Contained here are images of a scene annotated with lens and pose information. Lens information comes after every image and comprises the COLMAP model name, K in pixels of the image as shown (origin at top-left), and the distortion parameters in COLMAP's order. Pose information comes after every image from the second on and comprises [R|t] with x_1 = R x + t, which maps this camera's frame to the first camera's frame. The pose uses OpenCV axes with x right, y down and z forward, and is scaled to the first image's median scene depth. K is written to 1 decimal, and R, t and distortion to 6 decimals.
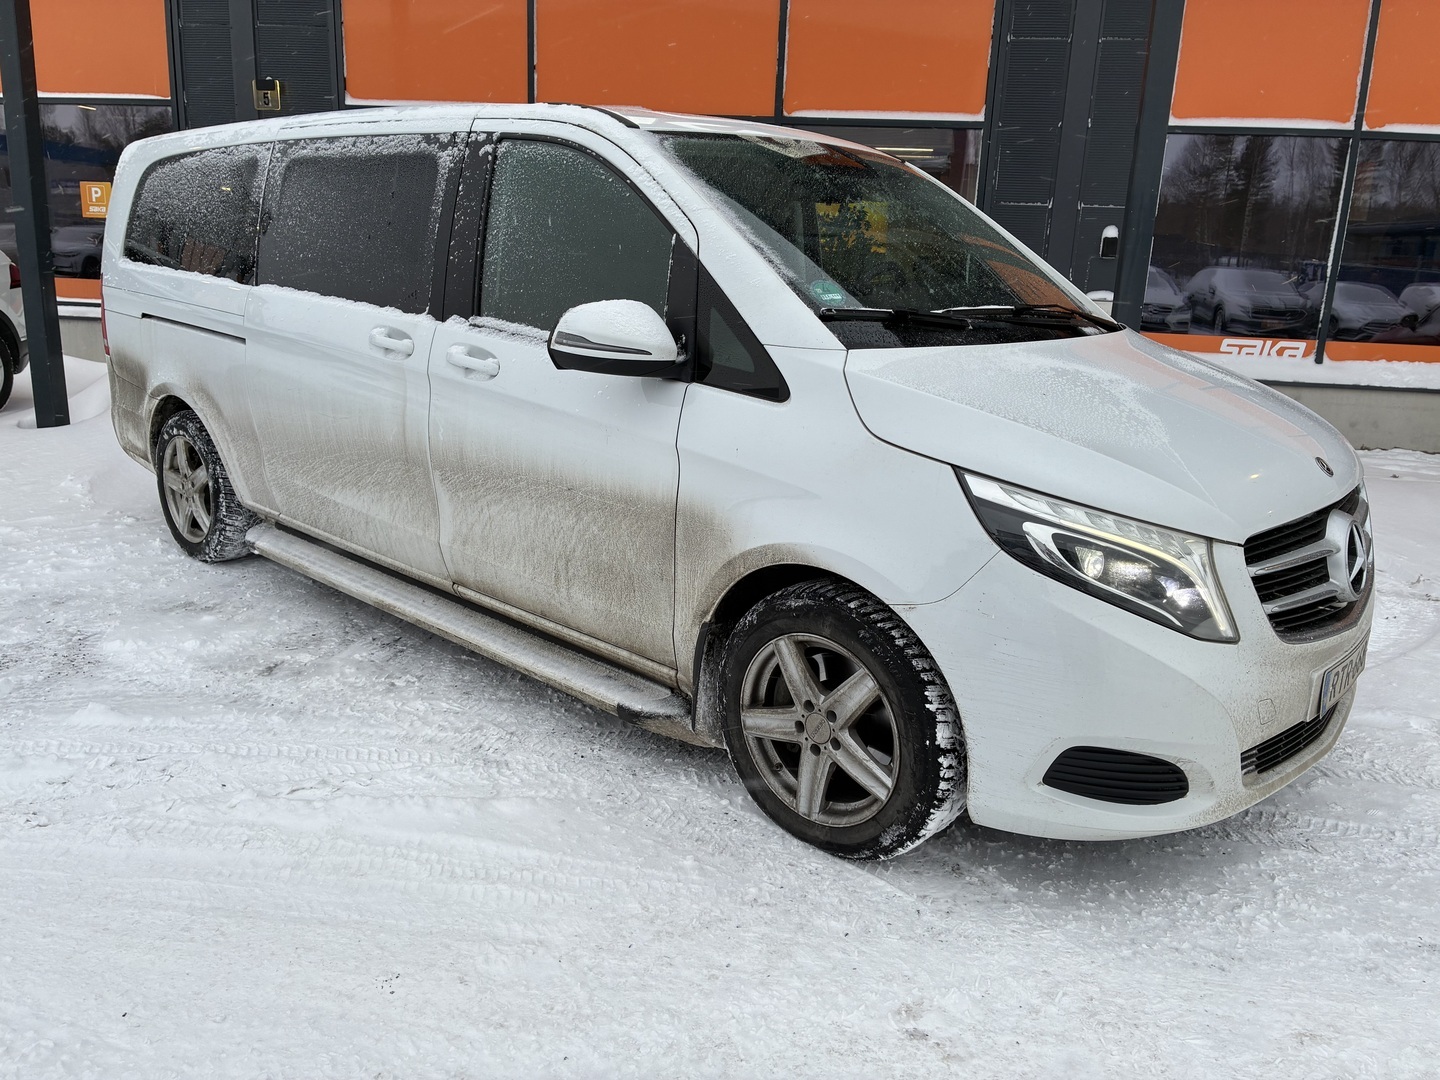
lens RADIAL K [[1093.9, 0, 715.2], [0, 1093.9, 540.4], [0, 0, 1]] dist [0.050549, -0.067382]
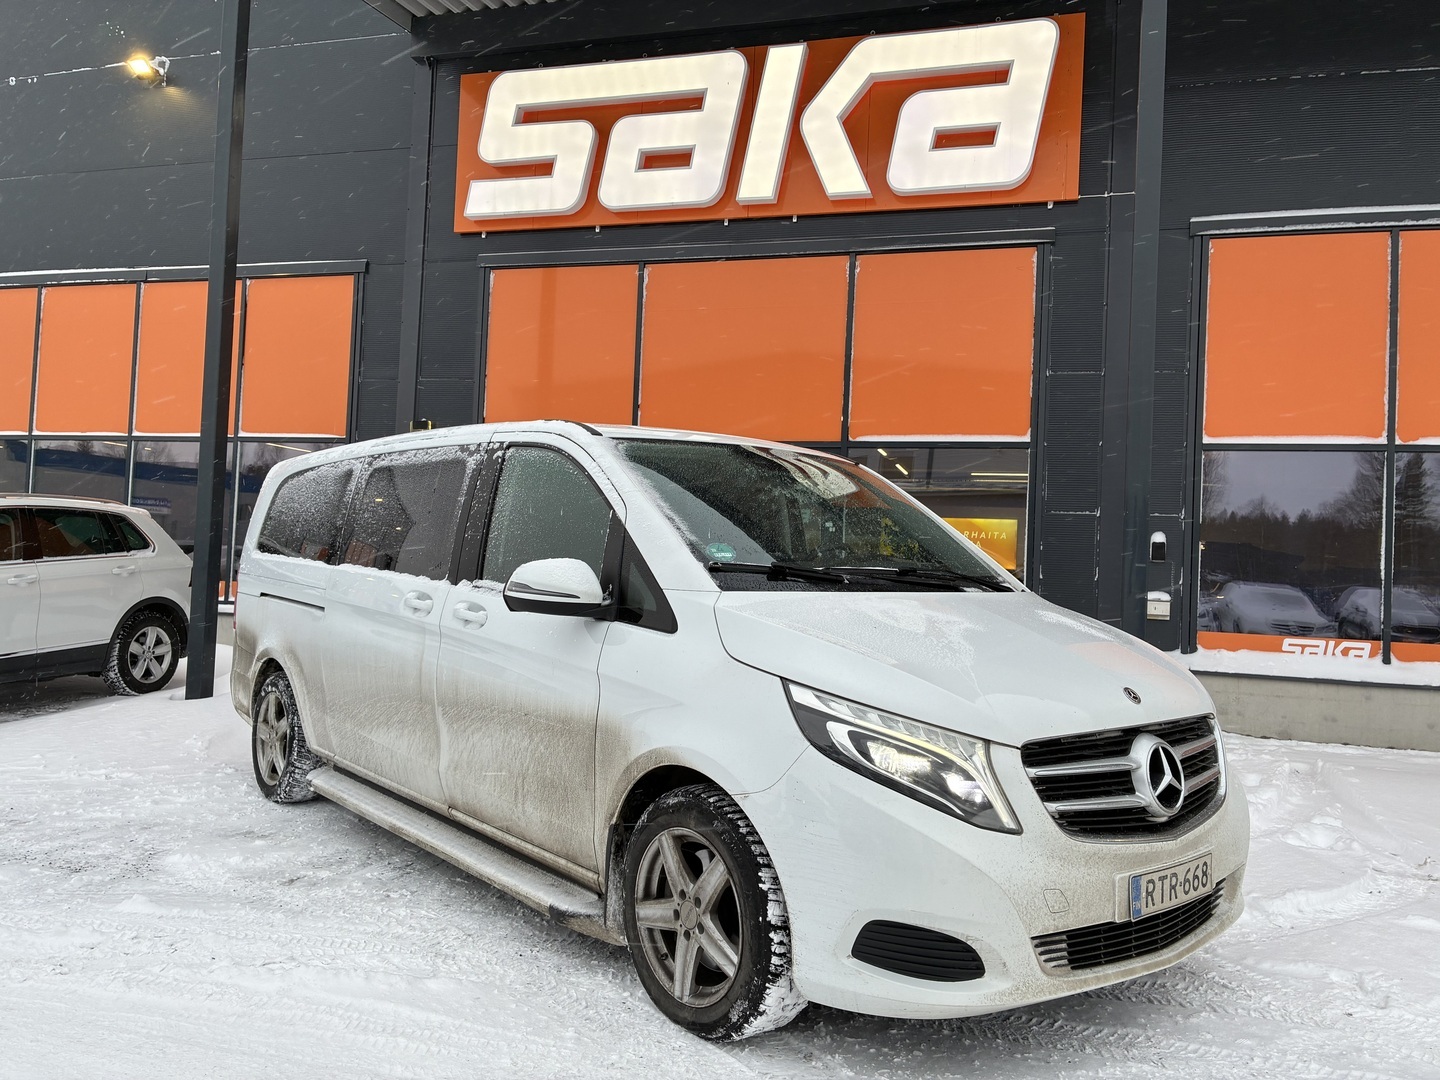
lens RADIAL K [[1100.4, 0, 715.6], [0, 1100.4, 539.4], [0, 0, 1]] dist [0.012497, 0.005440]
pose [[0.990083, -0.002675, -0.140456, 0.233320], [-0.037457, 0.958597, -0.282292, 0.098008], [0.135396, 0.284754, 0.948991, -0.165651]]
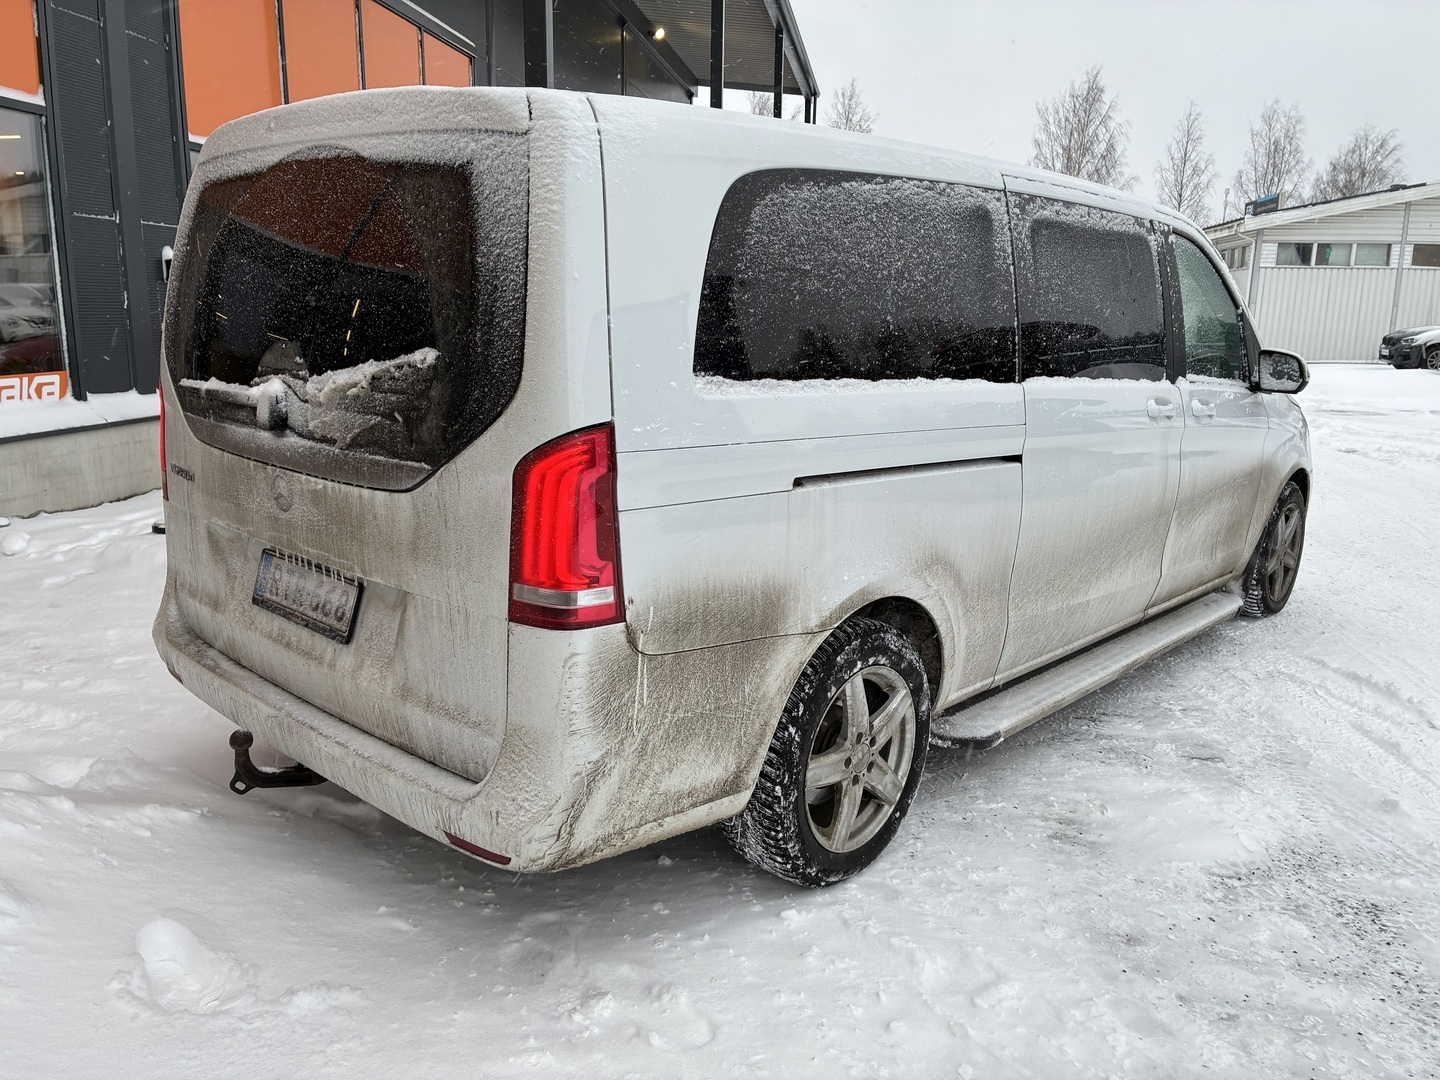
lens RADIAL K [[1100.4, 0, 715.6], [0, 1100.4, 539.4], [0, 0, 1]] dist [0.012497, 0.005440]
pose [[0.010066, -0.244927, 0.969489, -1.527668], [0.234268, 0.943133, 0.235836, -0.463996], [-0.972120, 0.224747, 0.066873, 1.536292]]
